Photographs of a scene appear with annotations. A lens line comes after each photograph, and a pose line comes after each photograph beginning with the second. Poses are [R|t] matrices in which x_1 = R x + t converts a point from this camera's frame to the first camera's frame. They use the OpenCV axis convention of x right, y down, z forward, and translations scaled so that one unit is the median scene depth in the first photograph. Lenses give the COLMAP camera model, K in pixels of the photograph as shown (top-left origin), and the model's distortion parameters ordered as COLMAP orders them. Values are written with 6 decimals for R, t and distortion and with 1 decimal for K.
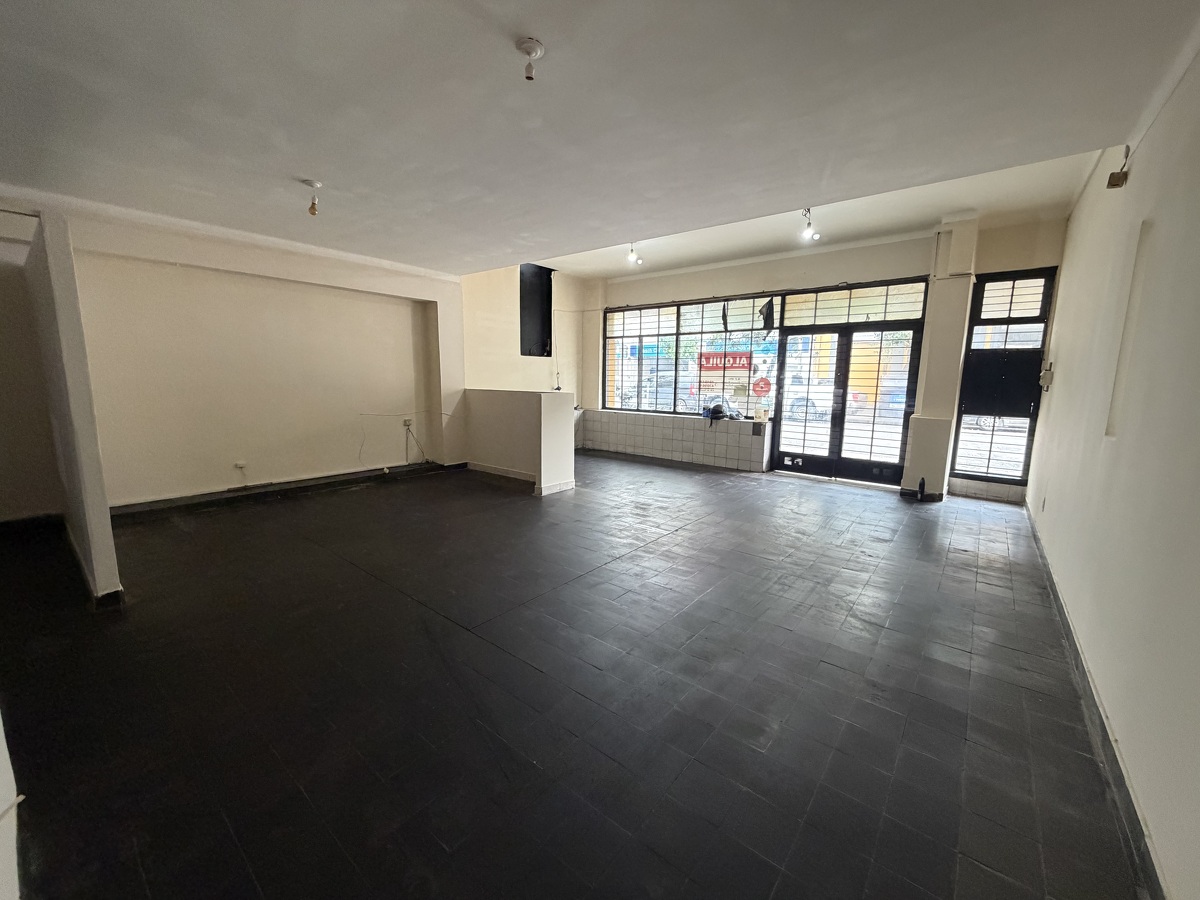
lens RADIAL K [[477.7, 0, 596.7], [0, 477.7, 448.6], [0, 0, 1]] dist [-0.000268, 0.000035]
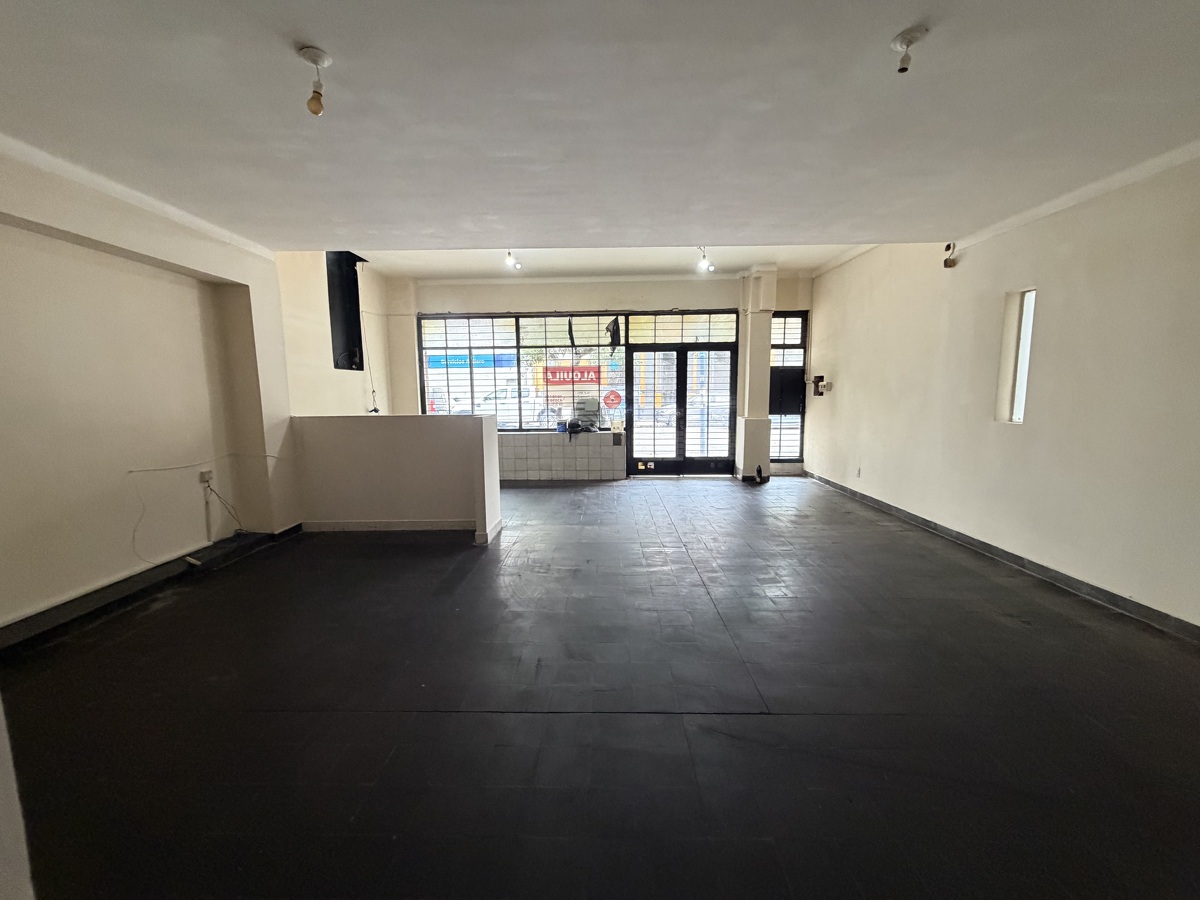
lens RADIAL K [[477.7, 0, 596.7], [0, 477.7, 448.6], [0, 0, 1]] dist [-0.000268, 0.000035]
pose [[0.785679, -0.096221, 0.611106, -0.357838], [0.113029, 0.993530, 0.011117, -0.038463], [-0.608221, 0.060338, 0.791471, 0.197124]]
